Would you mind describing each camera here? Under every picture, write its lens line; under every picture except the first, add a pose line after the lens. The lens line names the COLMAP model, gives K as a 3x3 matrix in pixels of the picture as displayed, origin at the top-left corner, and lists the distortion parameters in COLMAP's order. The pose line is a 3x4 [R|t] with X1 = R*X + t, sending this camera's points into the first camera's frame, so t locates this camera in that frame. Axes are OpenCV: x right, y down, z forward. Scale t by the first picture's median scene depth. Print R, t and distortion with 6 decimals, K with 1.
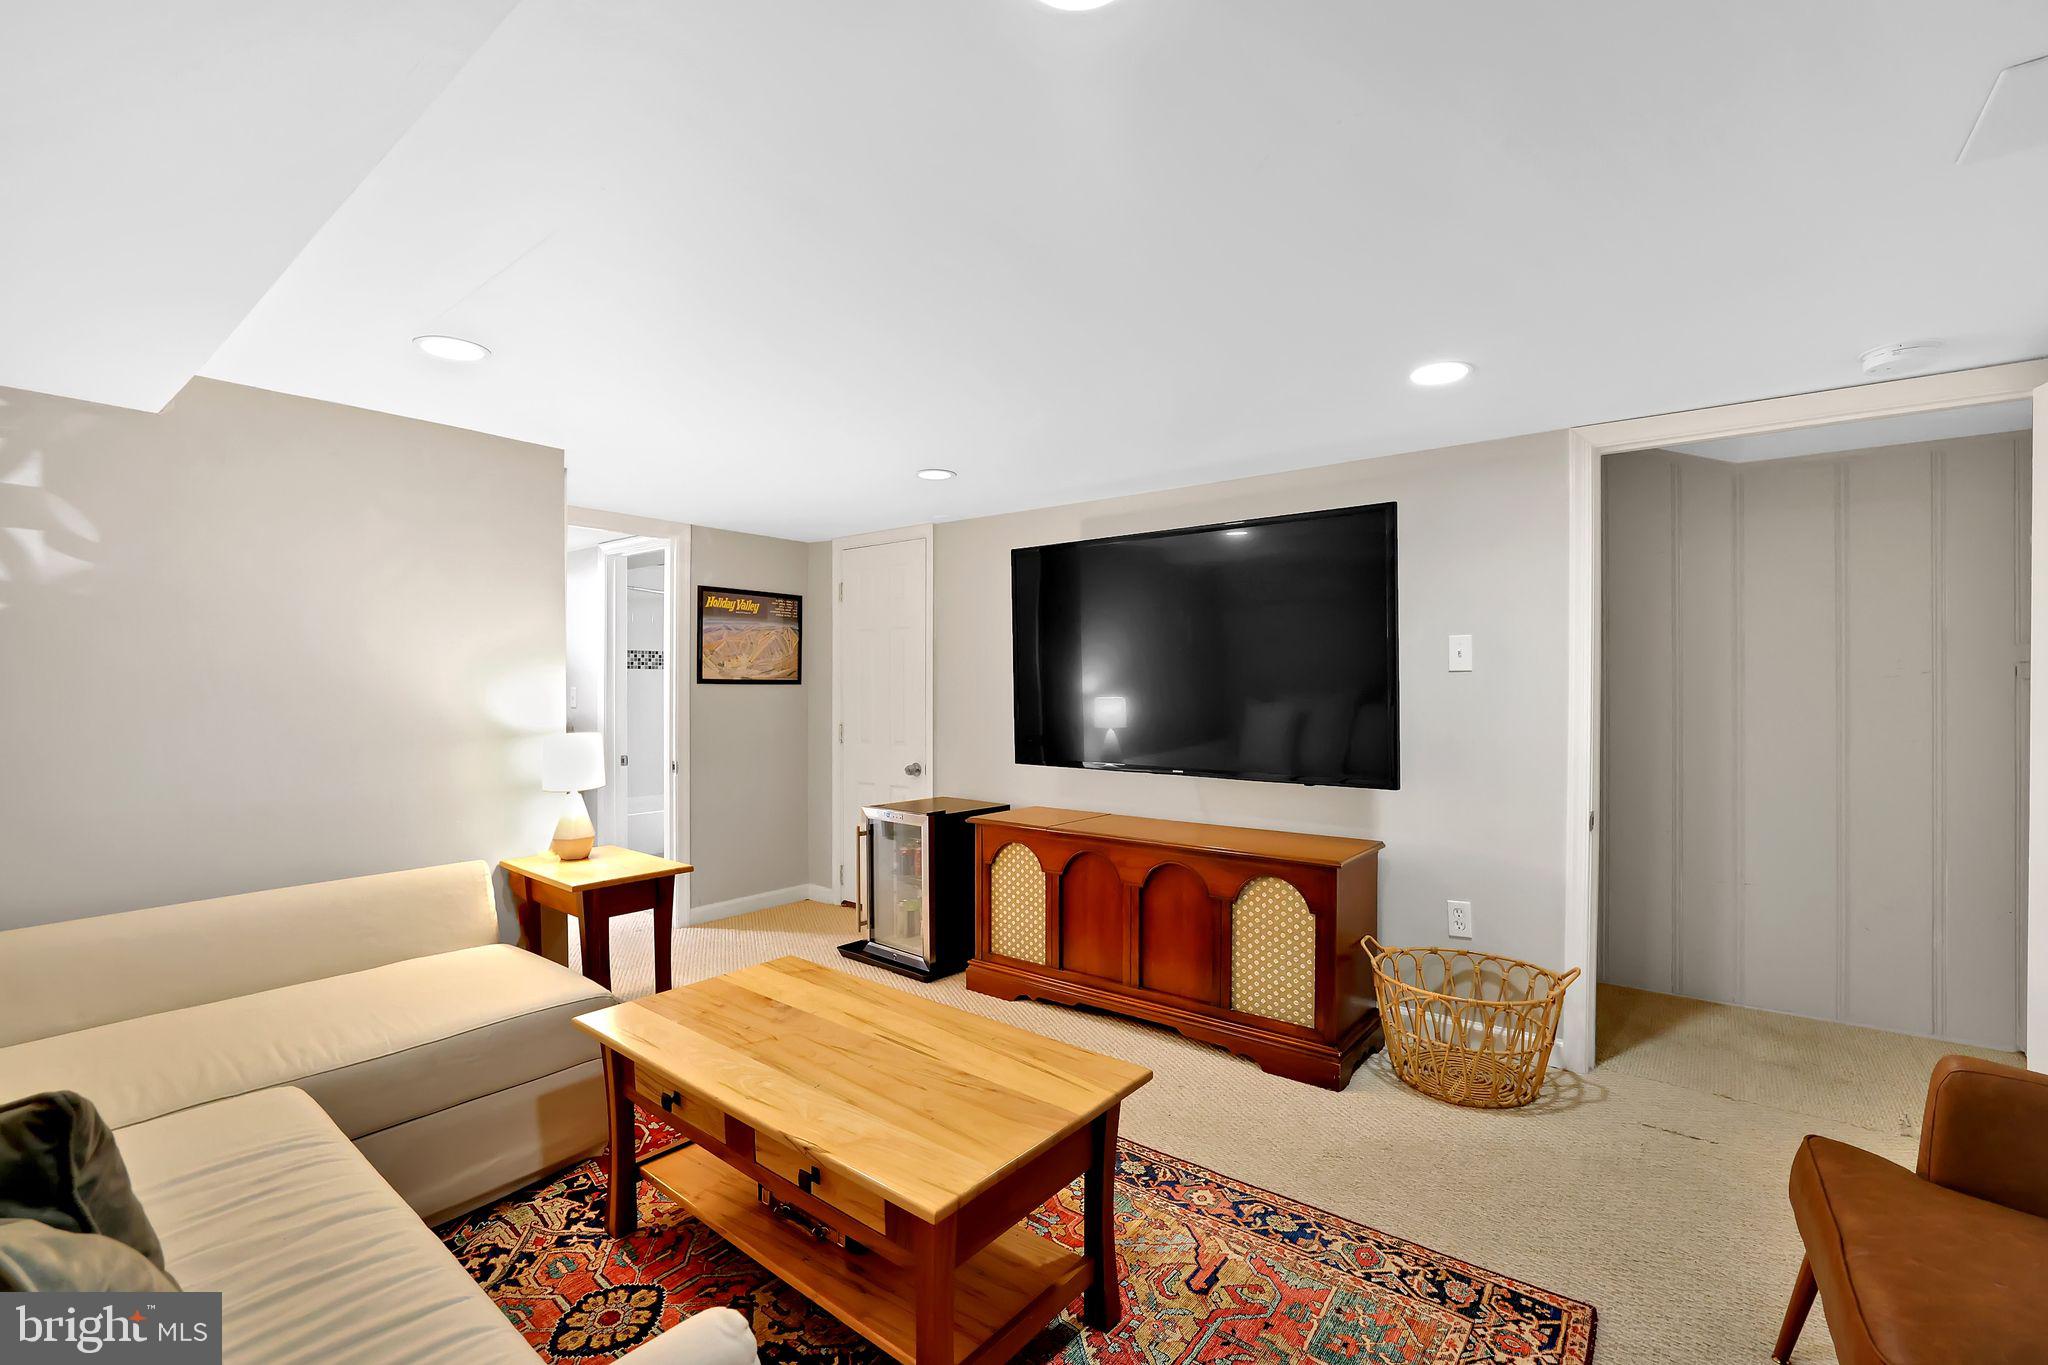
lens RADIAL K [[886.5, 0, 1016.1], [0, 886.5, 675.7], [0, 0, 1]] dist [-0.048890, 0.016848]
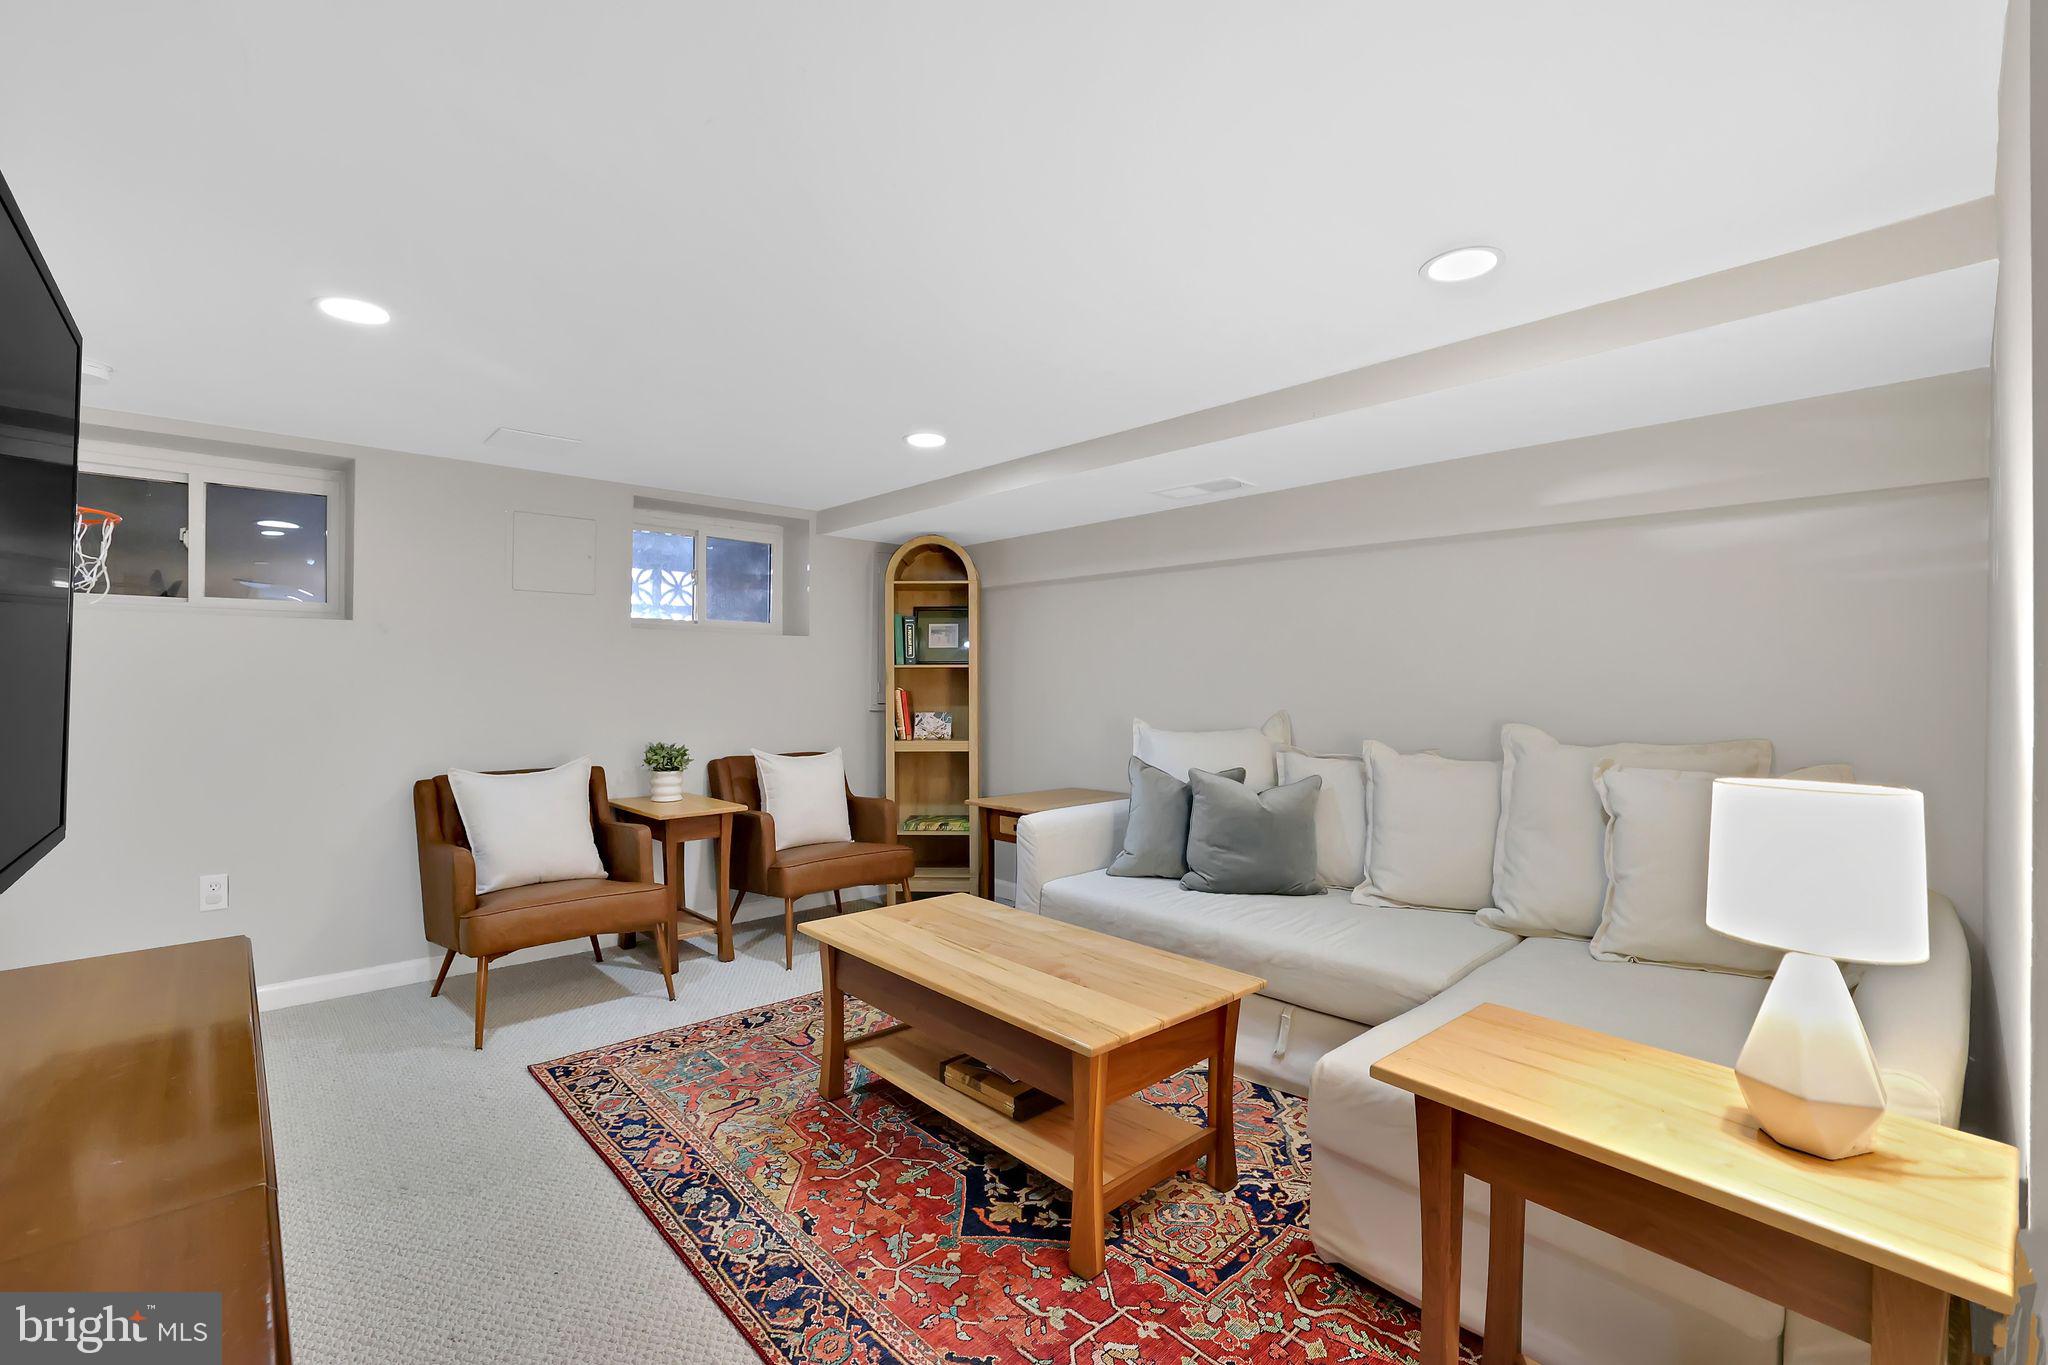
lens RADIAL K [[886.5, 0, 1016.1], [0, 886.5, 675.7], [0, 0, 1]] dist [-0.048890, 0.016848]
pose [[-0.988806, 0.001498, 0.149199, -0.343203], [-0.000356, 0.999923, -0.012399, 0.039999], [-0.149206, -0.012313, -0.988729, 1.928668]]
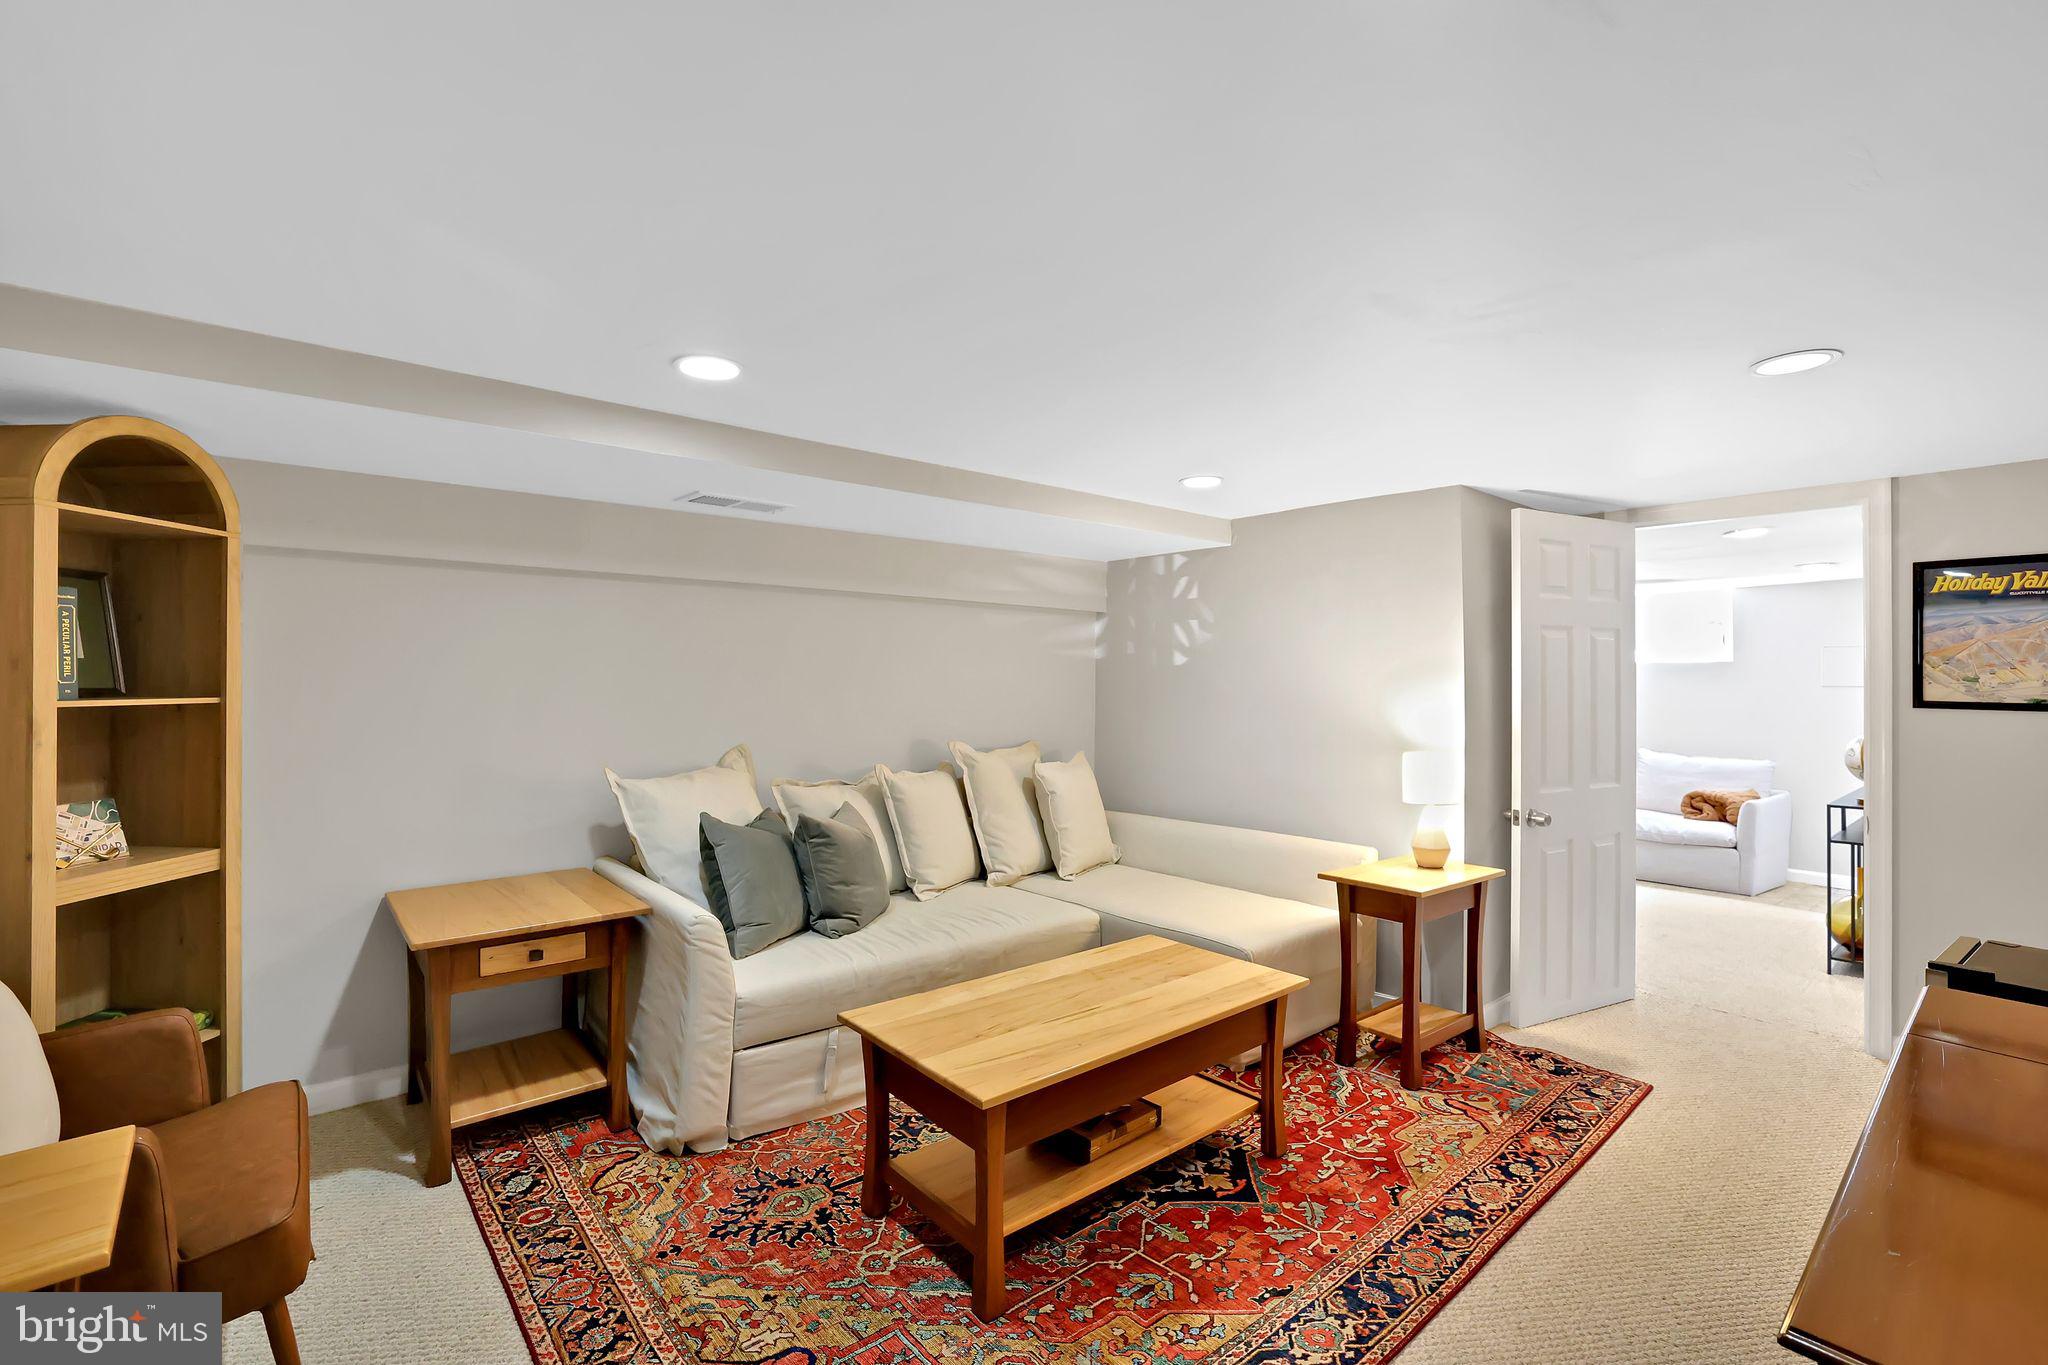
lens RADIAL K [[886.5, 0, 1016.1], [0, 886.5, 675.7], [0, 0, 1]] dist [-0.048890, 0.016848]
pose [[-0.191712, -0.009984, -0.981400, 0.912899], [0.003054, 0.999937, -0.010769, -0.023419], [0.981446, -0.005062, -0.191670, 0.987287]]
